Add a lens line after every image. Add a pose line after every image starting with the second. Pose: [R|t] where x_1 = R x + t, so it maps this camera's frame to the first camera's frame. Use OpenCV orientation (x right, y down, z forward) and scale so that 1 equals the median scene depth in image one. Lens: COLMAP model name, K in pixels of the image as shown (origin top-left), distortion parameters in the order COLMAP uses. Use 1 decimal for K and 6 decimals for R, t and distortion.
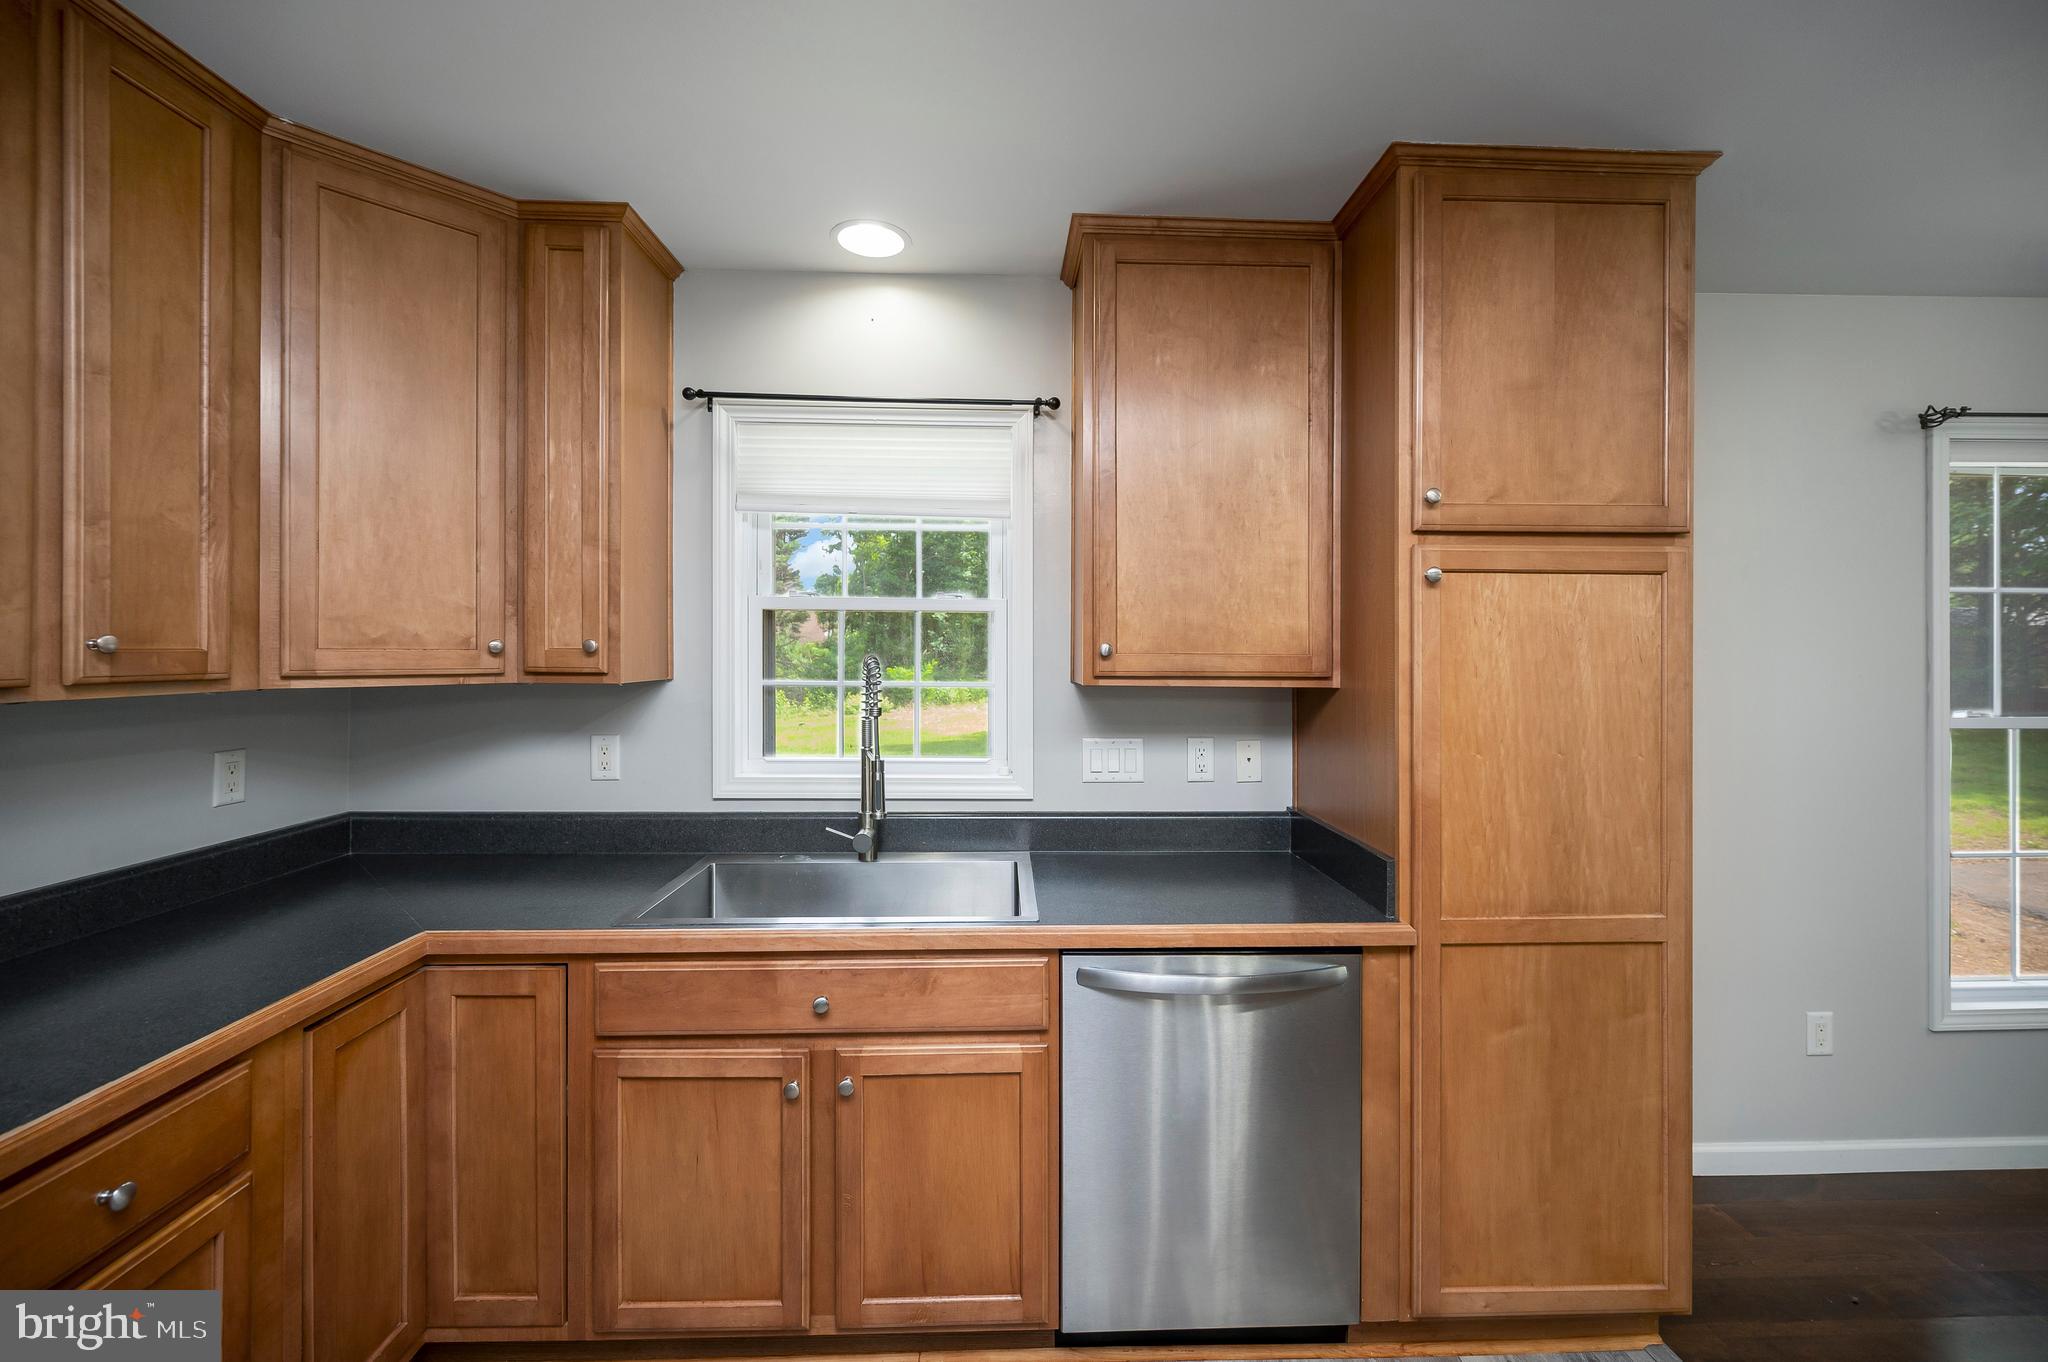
lens RADIAL K [[835.5, 0, 1027.5], [0, 835.5, 658.9], [0, 0, 1]] dist [0.001873, -0.001147]
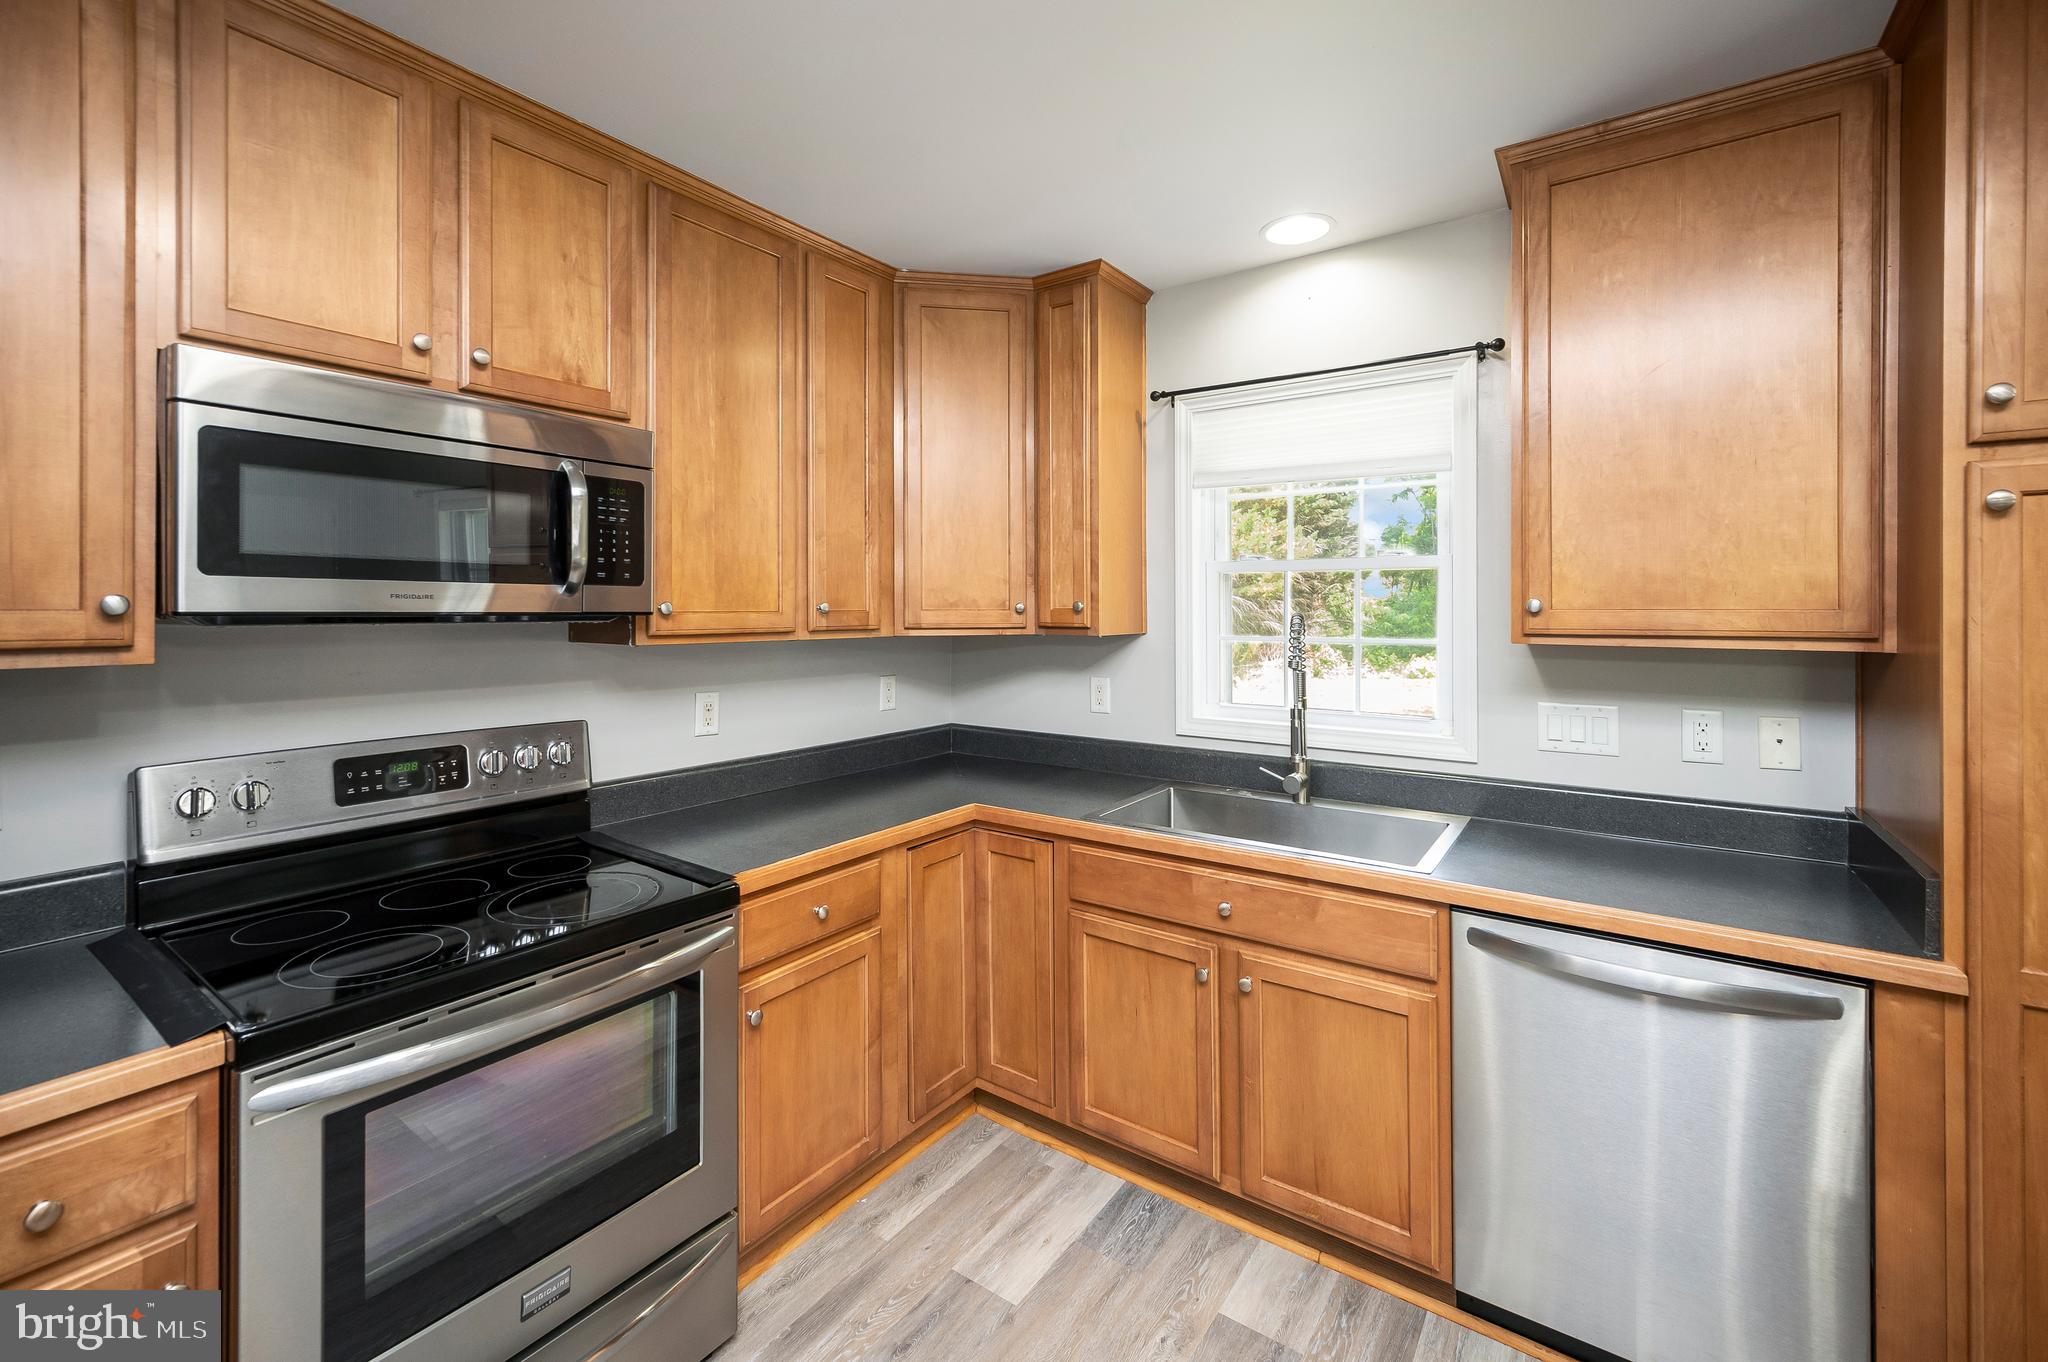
lens RADIAL K [[835.5, 0, 1029.5], [0, 835.5, 613.6], [0, 0, 1]] dist [0.001873, -0.001147]
pose [[0.794458, -0.003686, -0.607308, 0.217625], [0.004673, 0.999989, 0.000043, -0.004341], [0.607301, -0.002872, 0.794467, -0.091953]]
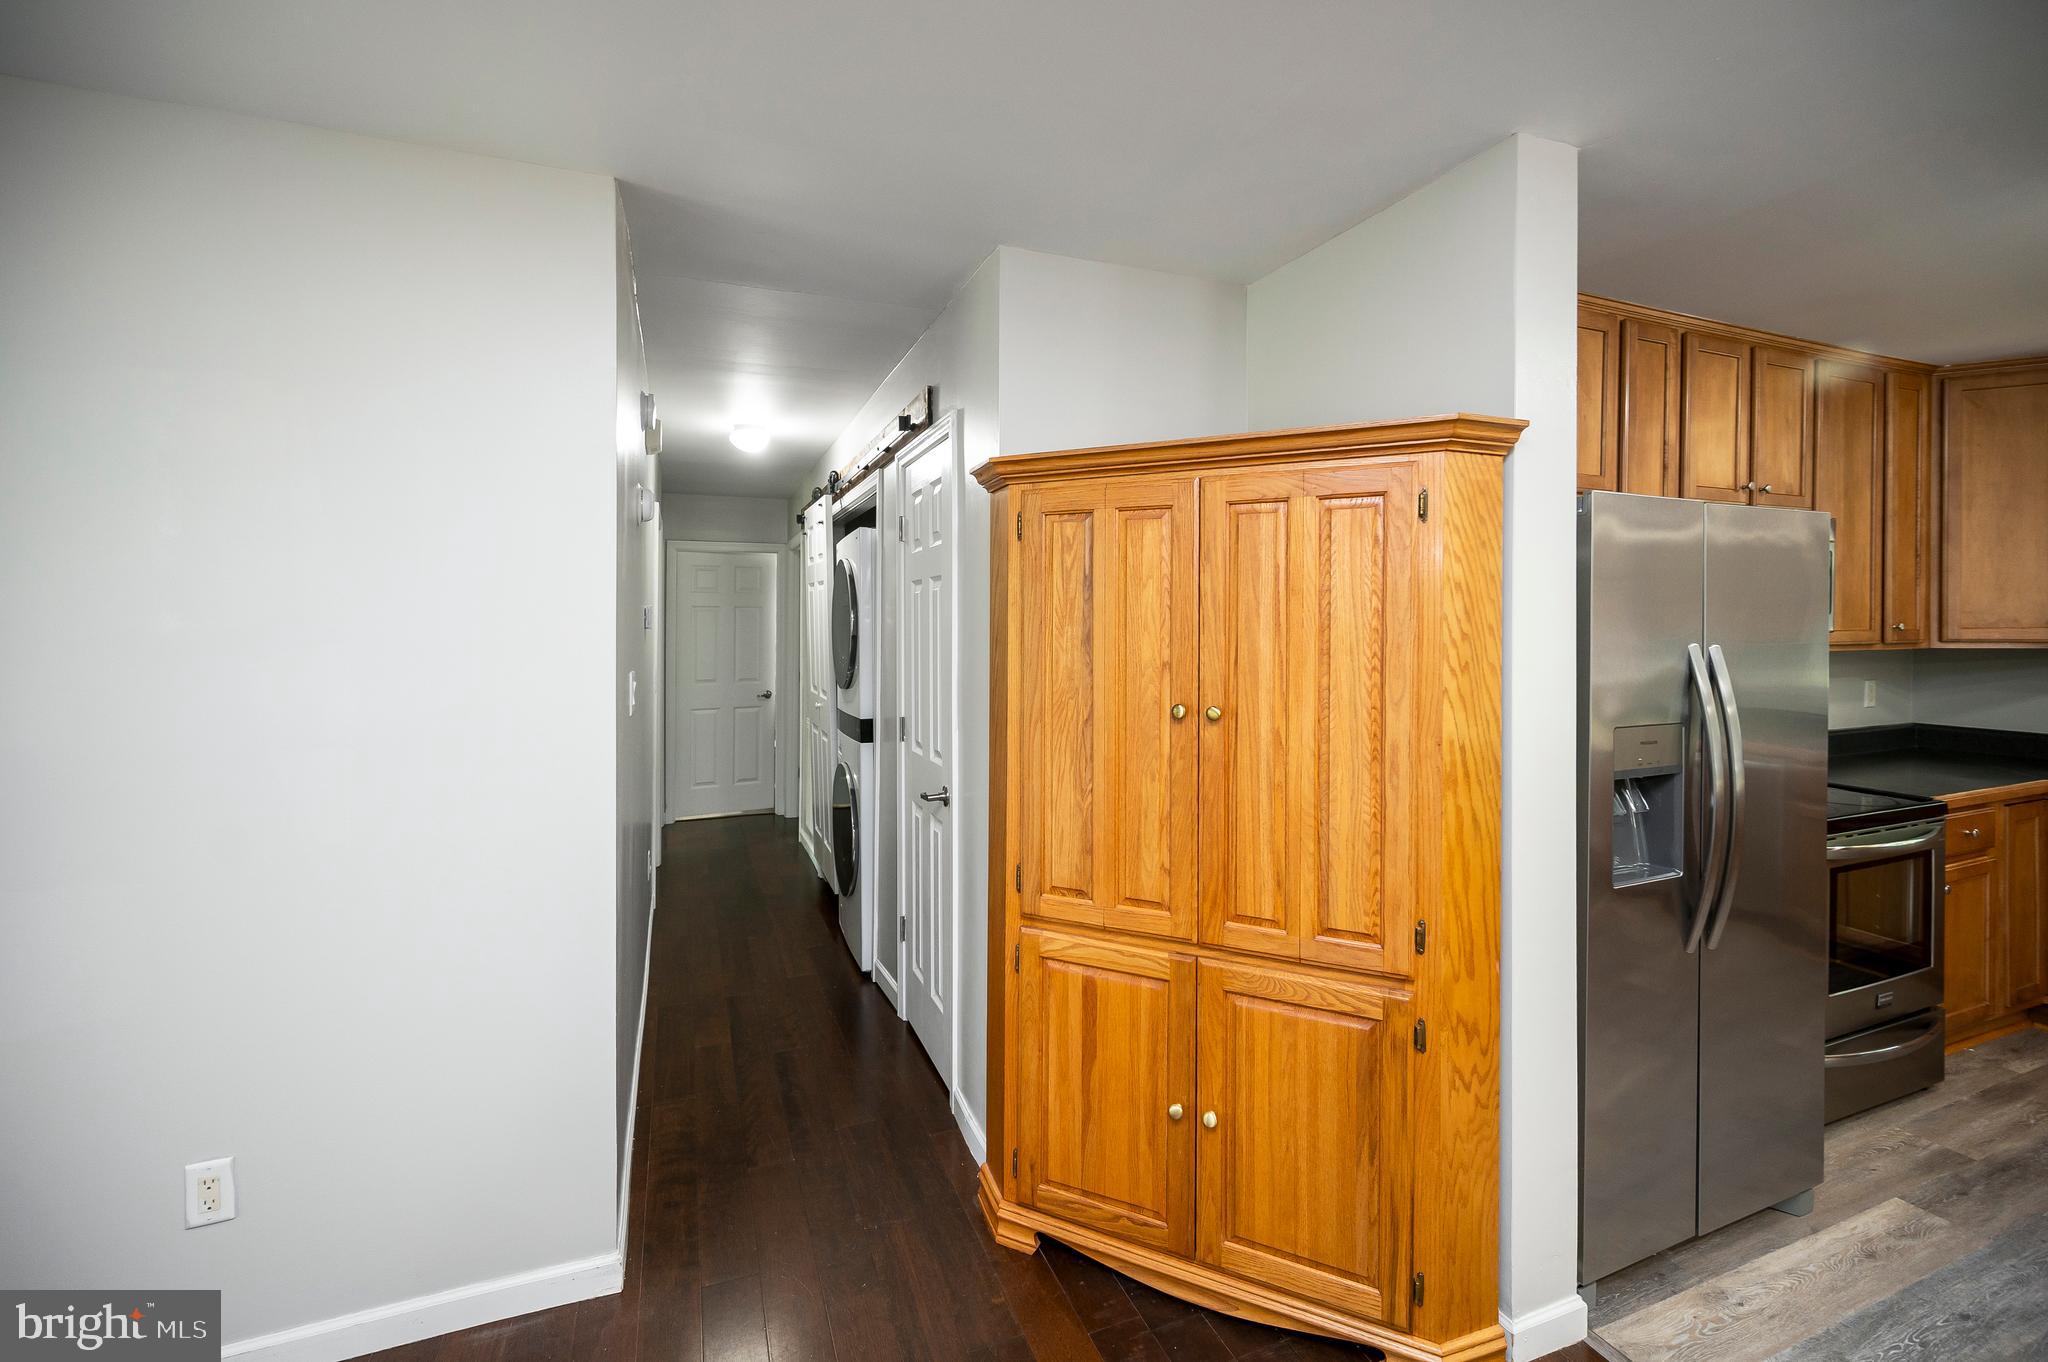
lens RADIAL K [[835.5, 0, 950.2], [0, 835.5, 633.5], [0, 0, 1]] dist [0.001873, -0.001147]
pose [[0.312131, 0.007924, -0.950006, 0.248493], [0.003864, 0.999946, 0.009610, -0.024446], [0.950031, -0.006671, 0.312084, -1.649173]]
